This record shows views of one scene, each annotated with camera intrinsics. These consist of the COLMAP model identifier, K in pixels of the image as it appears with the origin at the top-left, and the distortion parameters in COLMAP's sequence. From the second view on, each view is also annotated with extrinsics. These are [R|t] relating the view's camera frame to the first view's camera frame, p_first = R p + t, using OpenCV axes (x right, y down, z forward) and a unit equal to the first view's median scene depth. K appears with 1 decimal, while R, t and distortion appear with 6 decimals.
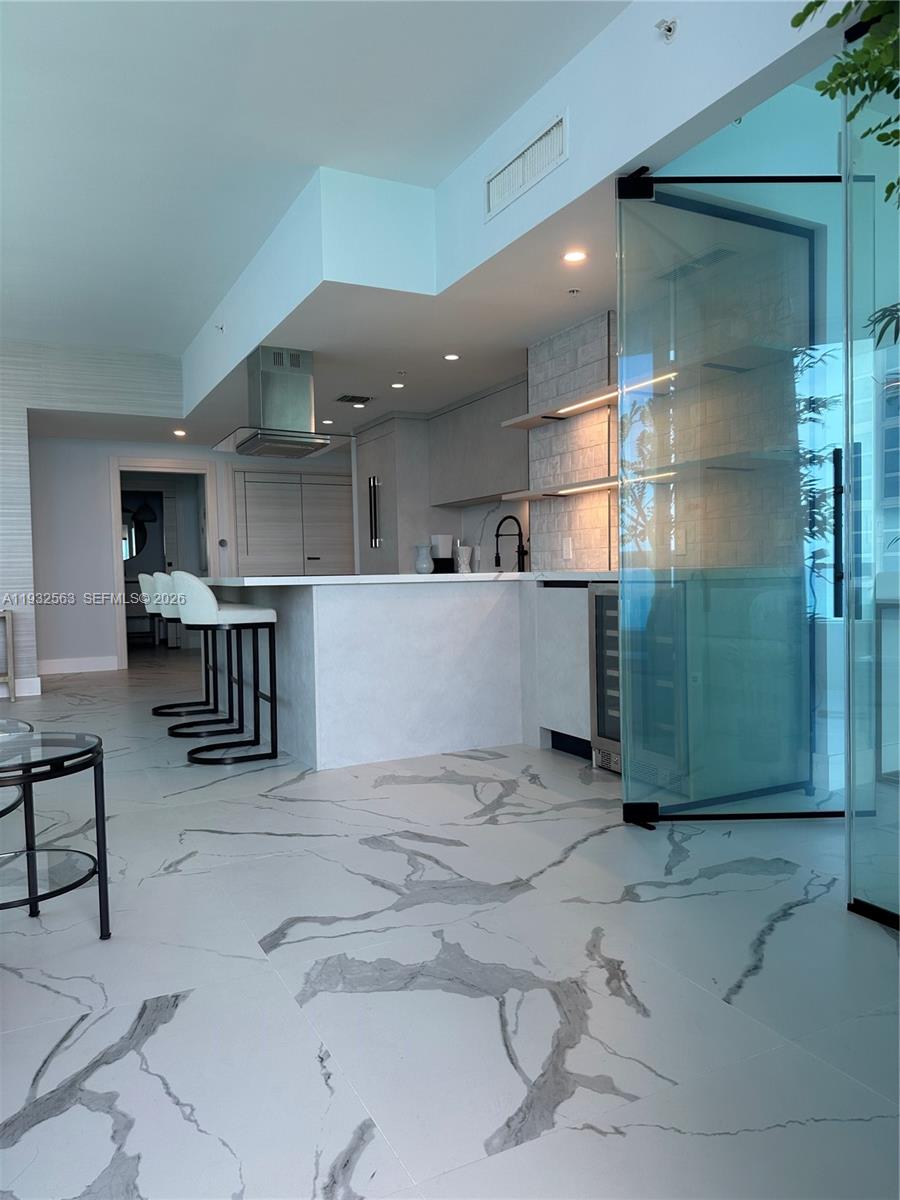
lens RADIAL K [[841.0, 0, 462.2], [0, 841.0, 603.4], [0, 0, 1]] dist [0.055871, -0.080172]
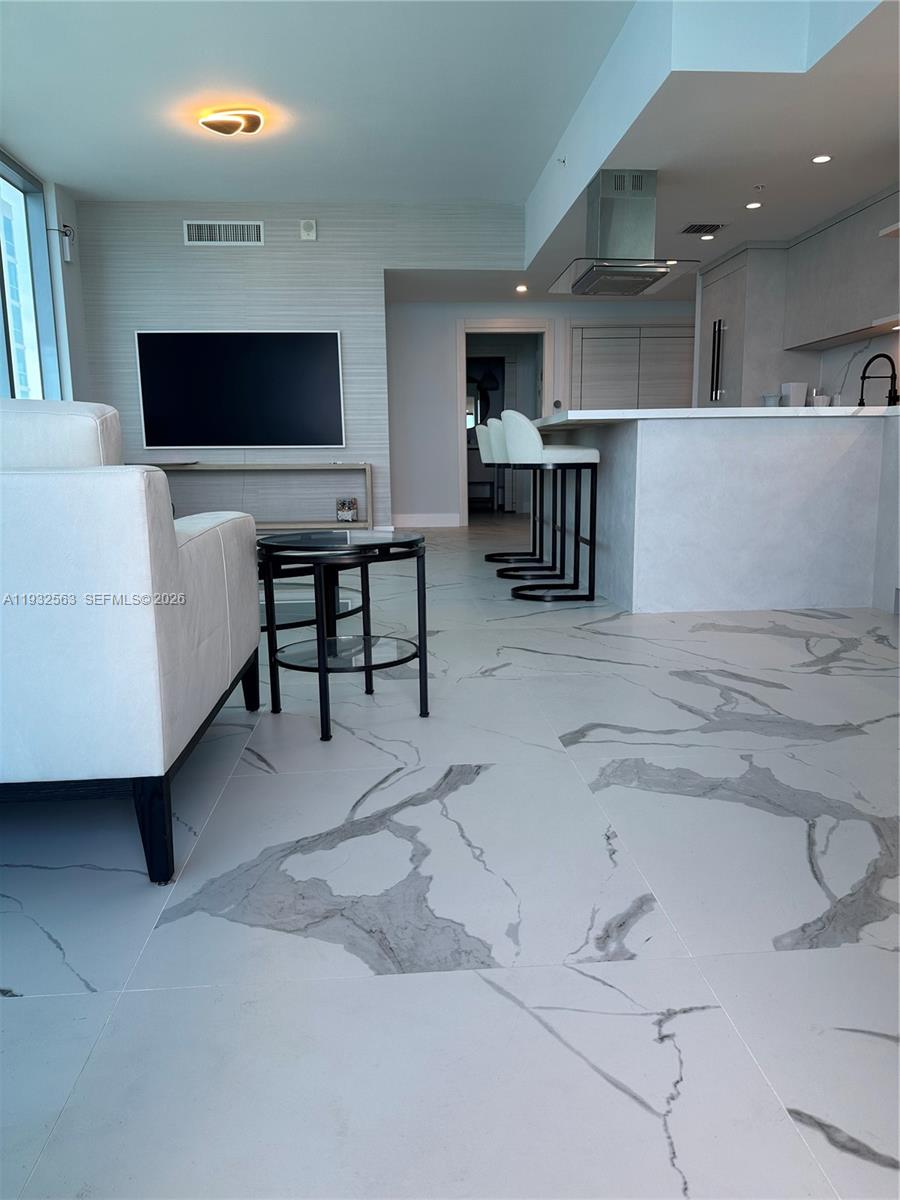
lens RADIAL K [[841.0, 0, 452.0], [0, 841.0, 604.5], [0, 0, 1]] dist [0.055871, -0.080172]
pose [[0.919511, 0.075733, -0.385700, 0.011692], [-0.021226, 0.989399, 0.143666, 0.052600], [0.392491, -0.123915, 0.911370, 0.023199]]
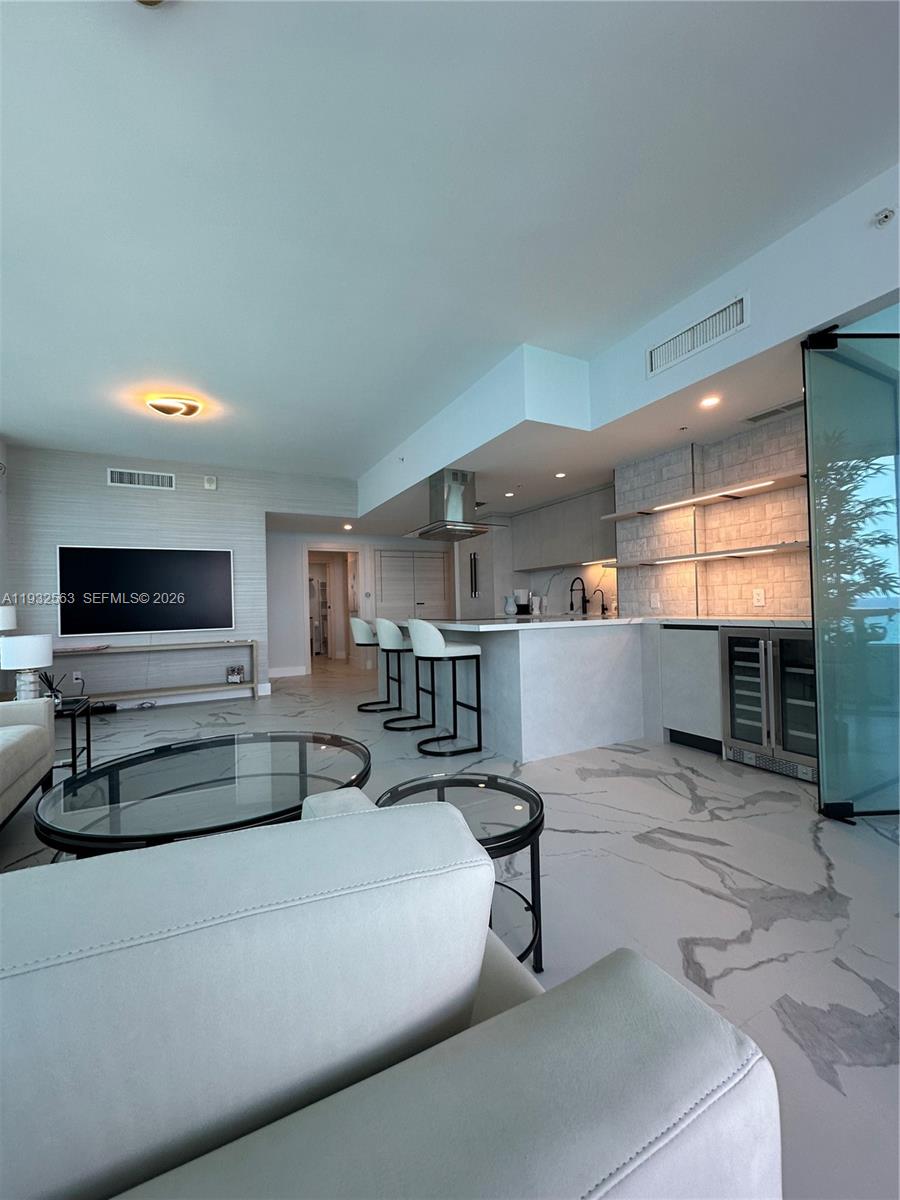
lens RADIAL K [[480.8, 0, 449.4], [0, 480.8, 599.2], [0, 0, 1]] dist [-0.007445, 0.001344]
pose [[0.999981, -0.005364, 0.002891, -0.297398], [0.005509, 0.998593, -0.052740, -0.031198], [-0.002604, 0.052755, 0.998604, 0.195258]]
